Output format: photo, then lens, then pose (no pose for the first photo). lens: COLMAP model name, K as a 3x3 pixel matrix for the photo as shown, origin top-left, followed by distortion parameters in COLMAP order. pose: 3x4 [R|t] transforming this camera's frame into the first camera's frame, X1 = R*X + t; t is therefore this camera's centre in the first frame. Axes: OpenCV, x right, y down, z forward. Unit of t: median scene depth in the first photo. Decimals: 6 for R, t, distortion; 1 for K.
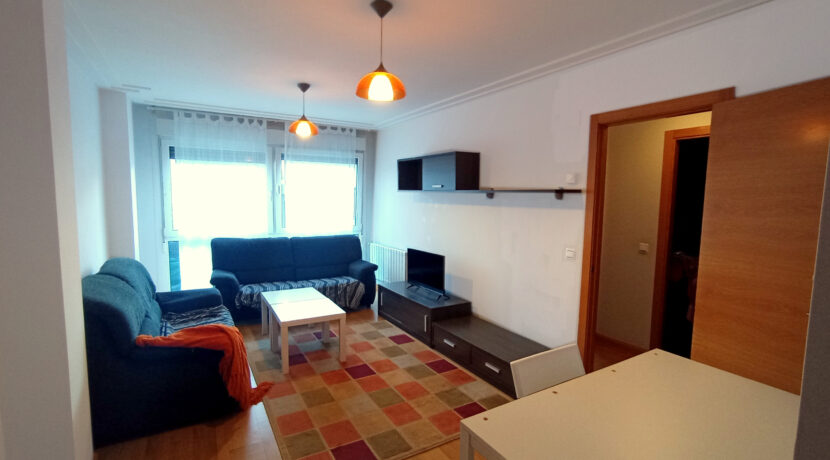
lens RADIAL K [[384.0, 0, 415.6], [0, 384.0, 232.5], [0, 0, 1]] dist [-0.001539, 0.001152]
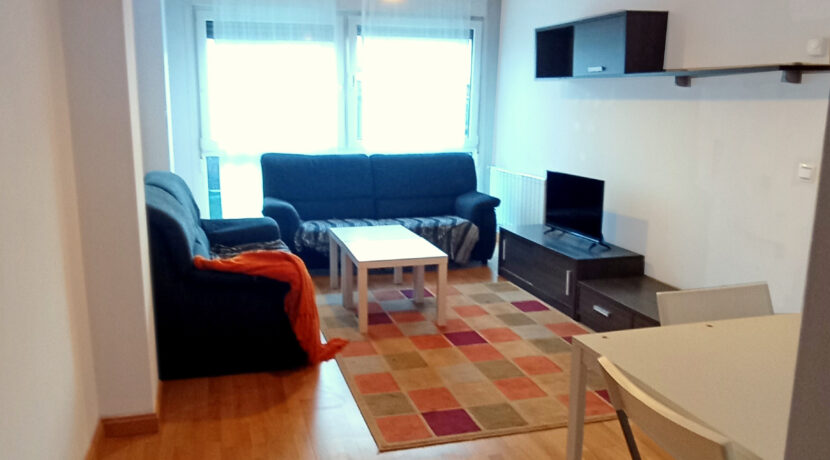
lens RADIAL K [[680.4, 0, 415.0], [0, 680.4, 230.0], [0, 0, 1]] dist [-0.046371, 0.110096]
pose [[0.970564, 0.035601, -0.238196, 0.043845], [-0.013408, 0.995467, 0.094153, 0.040929], [0.240468, -0.088188, 0.966643, -0.160524]]
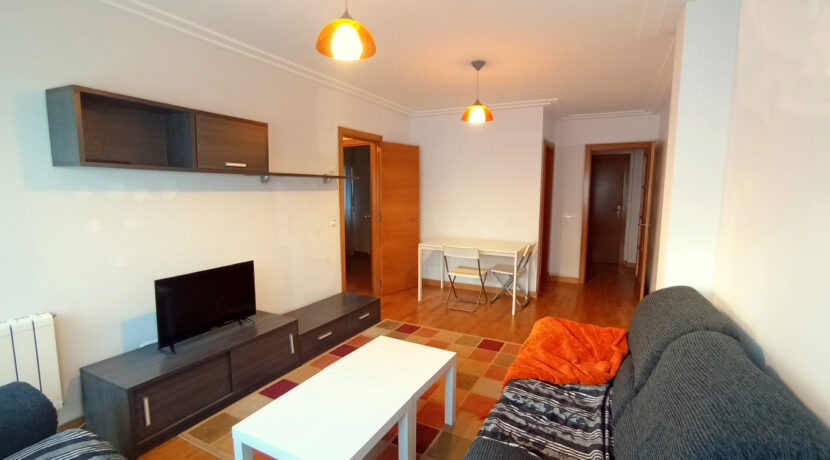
lens RADIAL K [[384.0, 0, 415.6], [0, 384.0, 232.5], [0, 0, 1]] dist [-0.001539, 0.001152]
pose [[-0.523671, -0.115364, 0.844073, -0.721884], [0.067584, 0.982041, 0.176150, -0.103614], [-0.849236, 0.149290, -0.506469, 1.122497]]
